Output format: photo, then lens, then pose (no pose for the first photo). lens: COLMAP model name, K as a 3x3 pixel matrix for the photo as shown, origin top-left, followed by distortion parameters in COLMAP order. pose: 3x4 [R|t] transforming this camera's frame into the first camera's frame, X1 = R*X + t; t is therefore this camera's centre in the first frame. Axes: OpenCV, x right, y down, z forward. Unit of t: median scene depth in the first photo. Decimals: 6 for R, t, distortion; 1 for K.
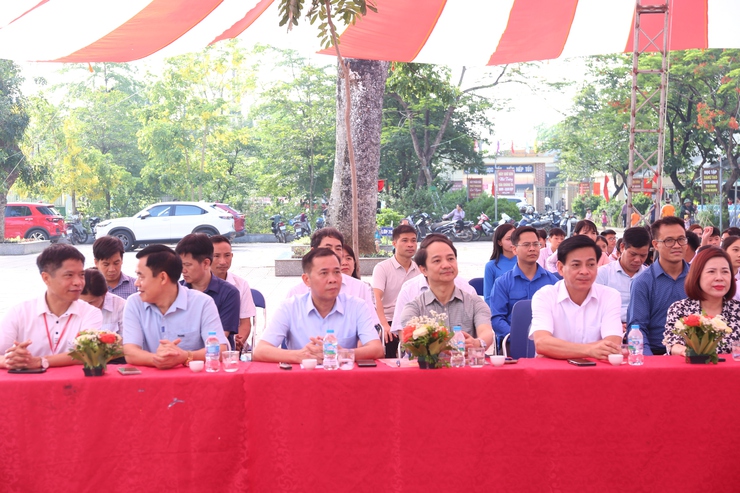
lens RADIAL K [[1198.2, 0, 371.3], [0, 1198.2, 247.4], [0, 0, 1]] dist [0.107906, 0.000000]
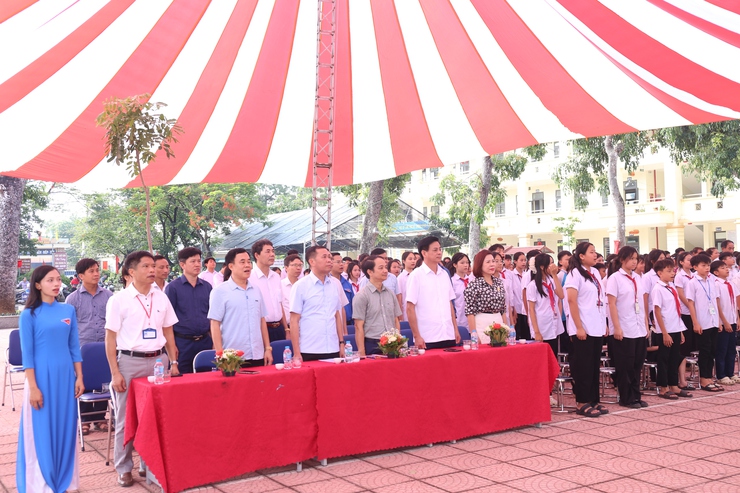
lens RADIAL K [[799.2, 0, 363.6], [0, 799.2, 247.4], [0, 0, 1]] dist [0.005901, 0.000000]
pose [[0.858530, 0.000020, 0.512763, -0.130190], [0.035923, 0.997540, -0.060187, -0.000290], [-0.511503, 0.070092, 0.856418, -0.017655]]
